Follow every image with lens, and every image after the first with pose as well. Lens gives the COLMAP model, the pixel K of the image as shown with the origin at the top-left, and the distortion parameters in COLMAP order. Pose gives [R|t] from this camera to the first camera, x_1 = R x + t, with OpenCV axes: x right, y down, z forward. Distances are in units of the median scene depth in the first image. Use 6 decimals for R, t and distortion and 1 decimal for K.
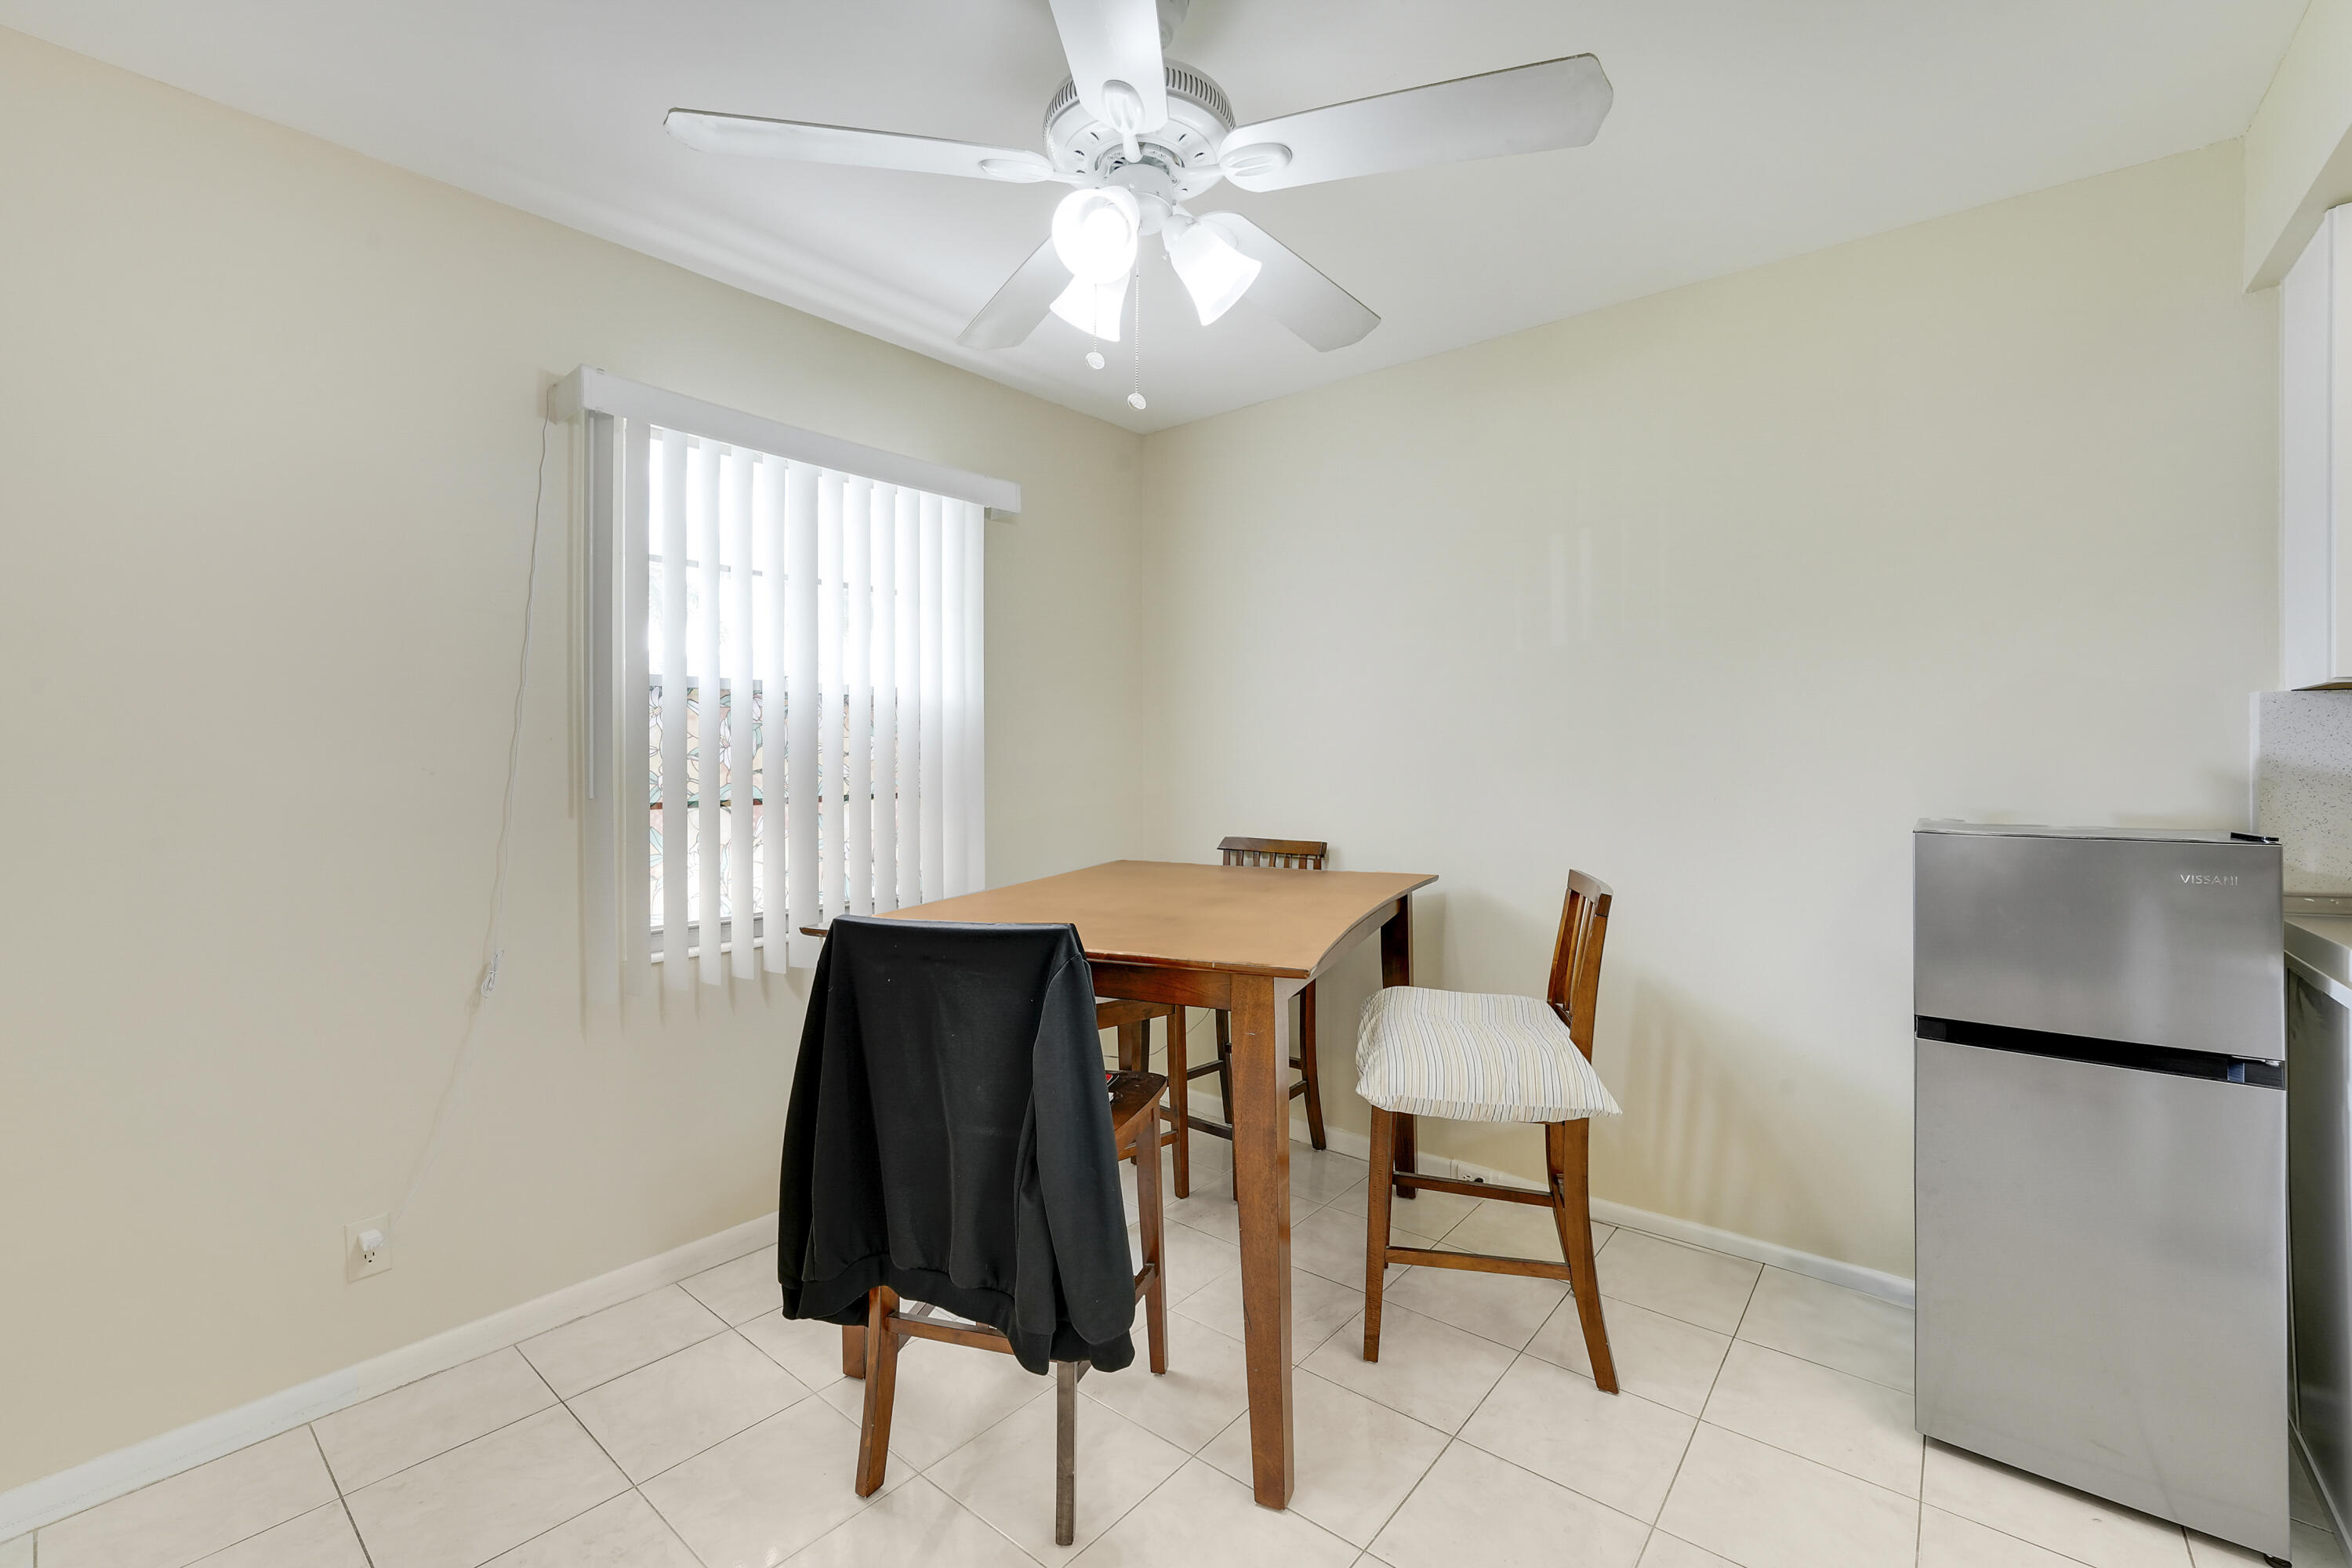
lens RADIAL K [[959.4, 0, 1190.5], [0, 959.4, 780.9], [0, 0, 1]] dist [-0.017348, 0.000373]
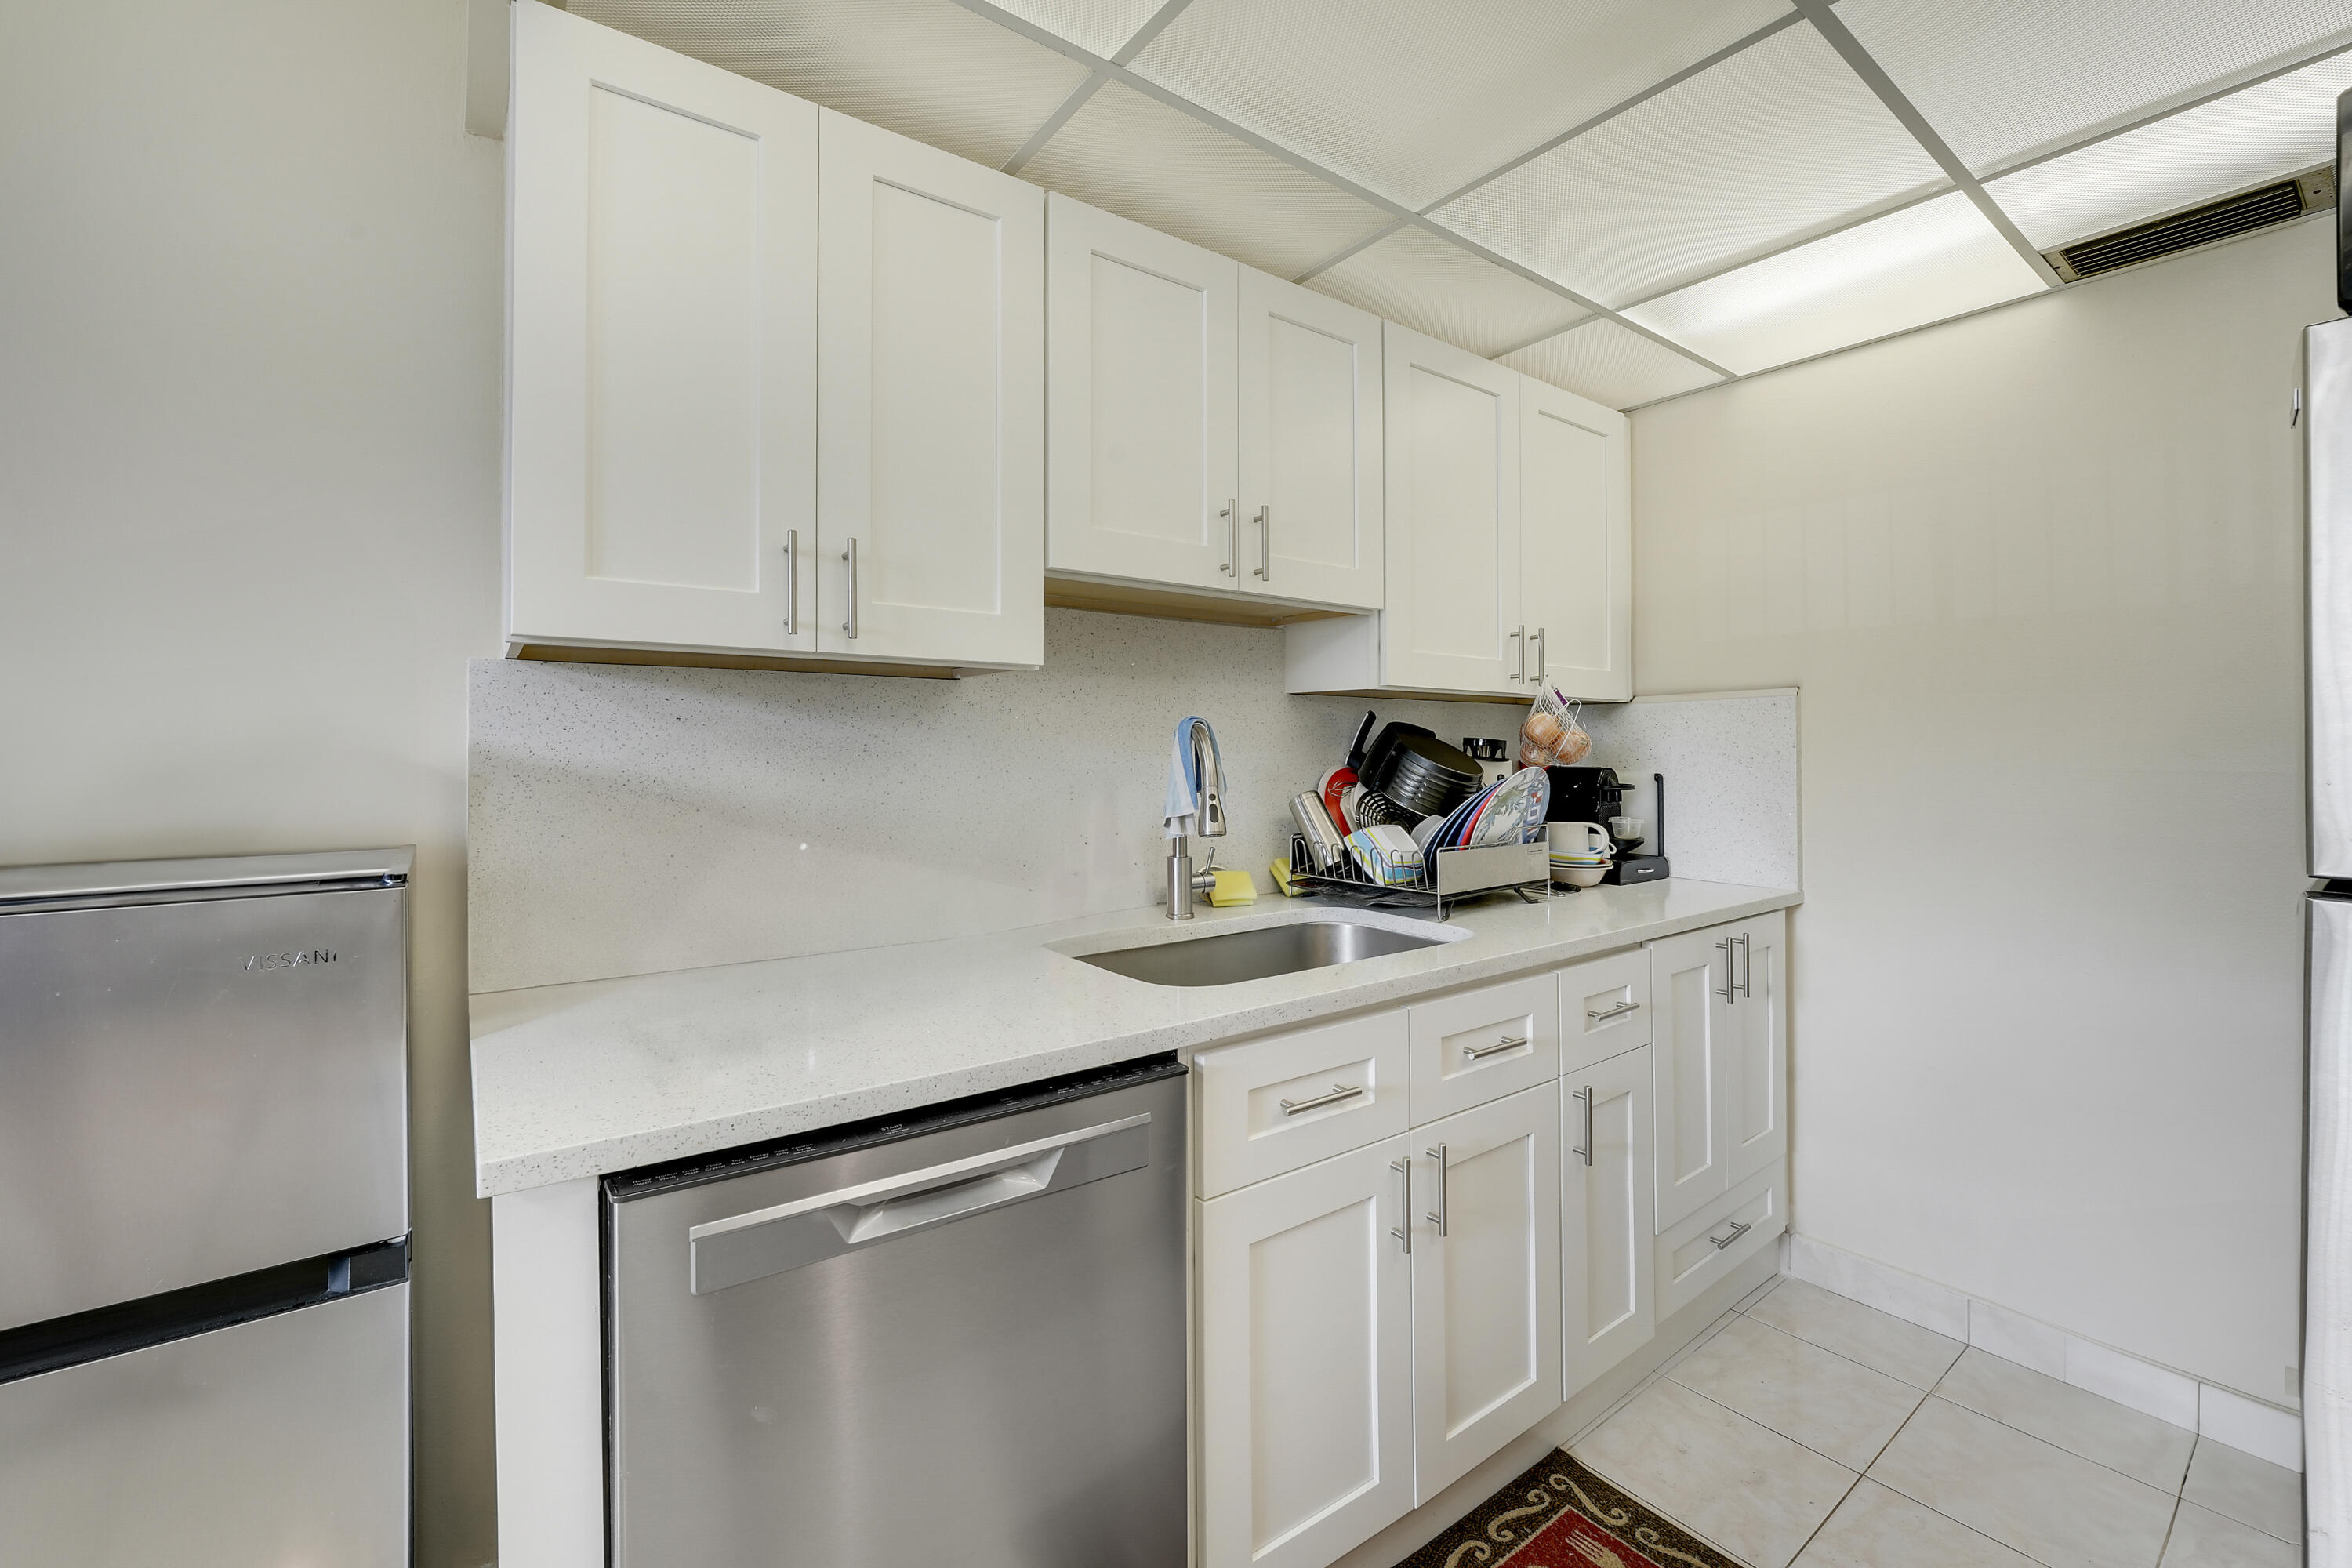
lens RADIAL K [[959.4, 0, 1166.3], [0, 959.4, 726.7], [0, 0, 1]] dist [-0.017348, 0.000373]
pose [[0.237946, 0.020375, 0.971065, 0.545739], [0.015486, 0.999573, -0.024768, -0.013240], [-0.971155, 0.020932, 0.237529, 0.286111]]
